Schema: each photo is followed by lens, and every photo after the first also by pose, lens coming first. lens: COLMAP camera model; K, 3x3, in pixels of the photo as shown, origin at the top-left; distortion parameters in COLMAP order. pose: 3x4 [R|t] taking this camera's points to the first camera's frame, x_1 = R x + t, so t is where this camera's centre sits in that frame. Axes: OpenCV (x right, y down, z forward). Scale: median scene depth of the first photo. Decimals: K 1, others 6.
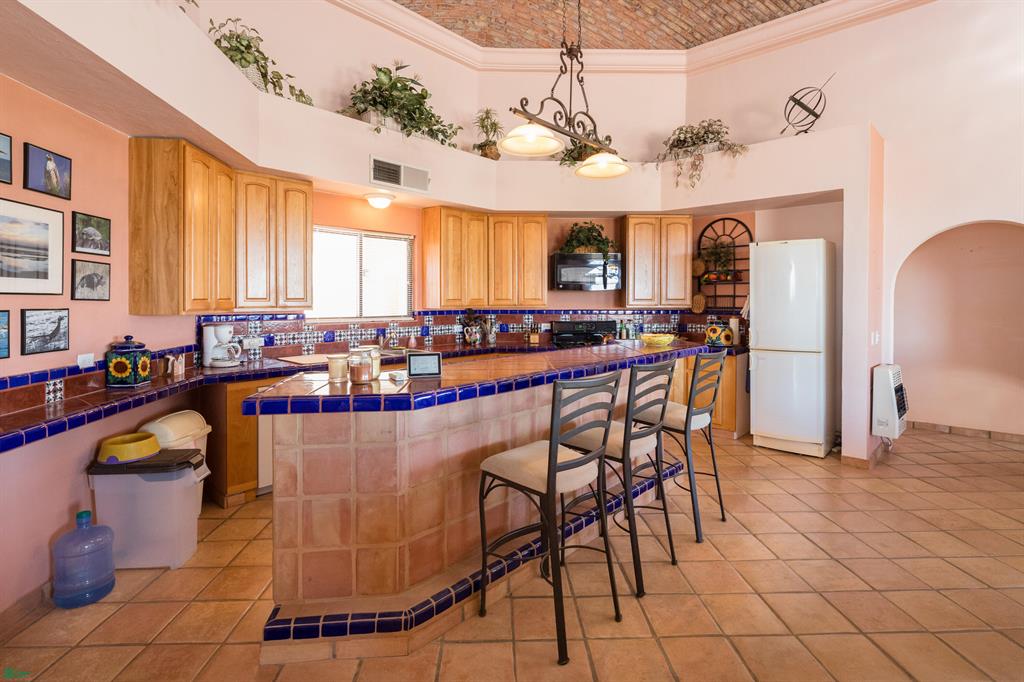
lens RADIAL K [[495.5, 0, 513.5], [0, 495.5, 305.9], [0, 0, 1]] dist [0.000677, -0.000146]
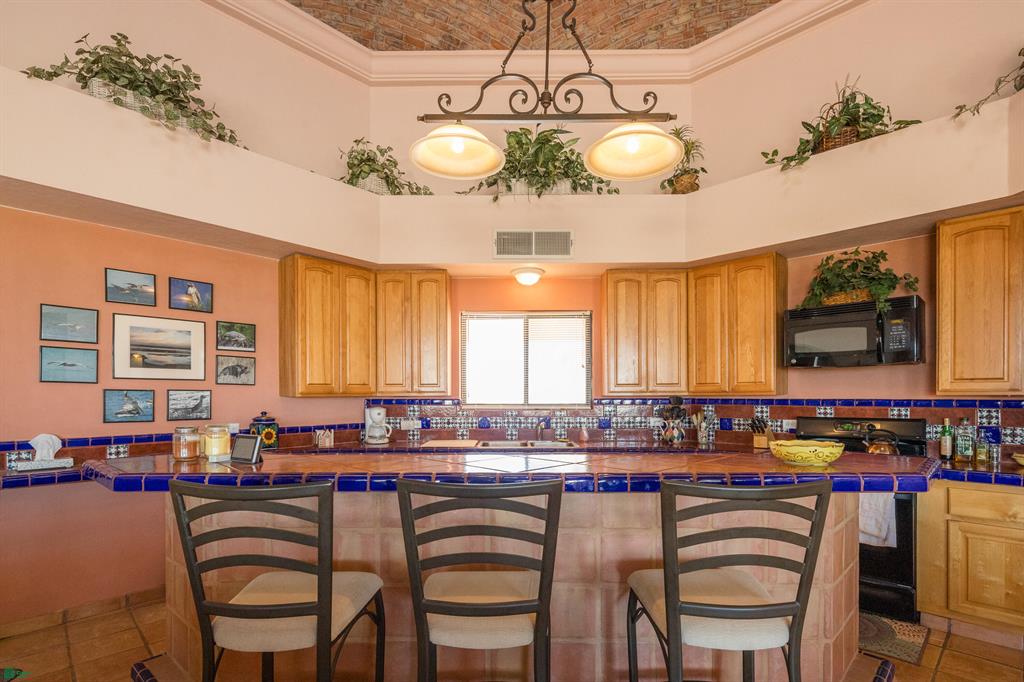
lens RADIAL K [[495.0, 0, 511.5], [0, 495.0, 397.4], [0, 0, 1]] dist [0.001398, 0.000124]
pose [[0.673387, 0.001943, -0.739287, 0.376817], [-0.006620, 0.999972, -0.003401, 0.013185], [0.739260, 0.007184, 0.673381, 0.359307]]
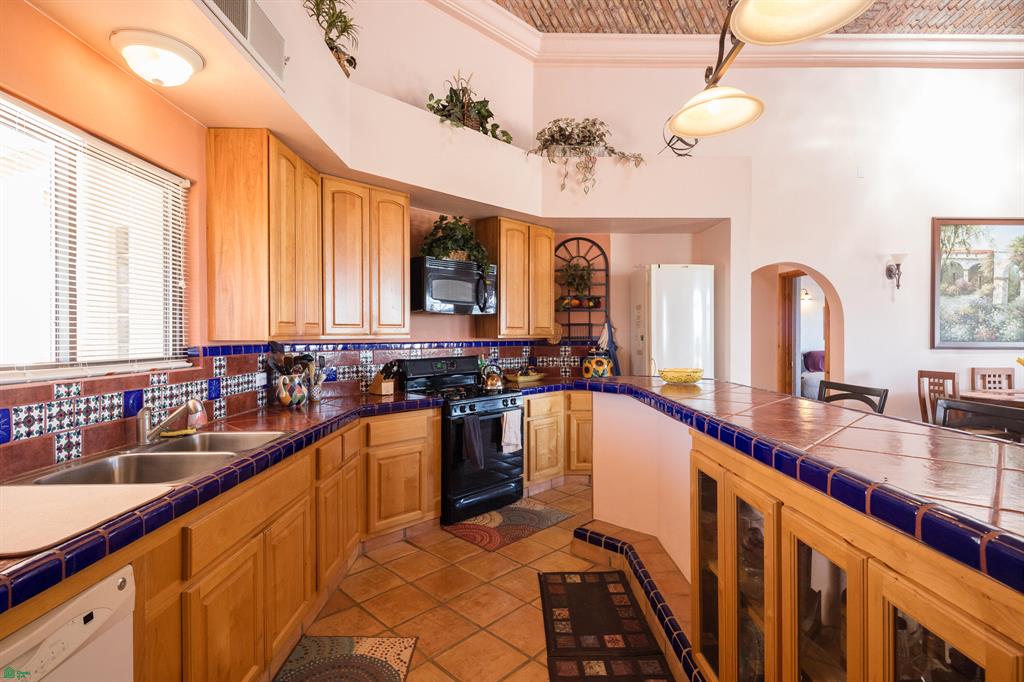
lens RADIAL K [[494.3, 0, 512.0], [0, 494.3, 341.0], [0, 0, 1]] dist [0.000469, -0.001411]
pose [[0.730016, -0.009242, 0.683368, -0.329817], [0.012206, 0.999925, 0.000484, 0.009436], [-0.683321, 0.007988, 0.730074, 0.519199]]
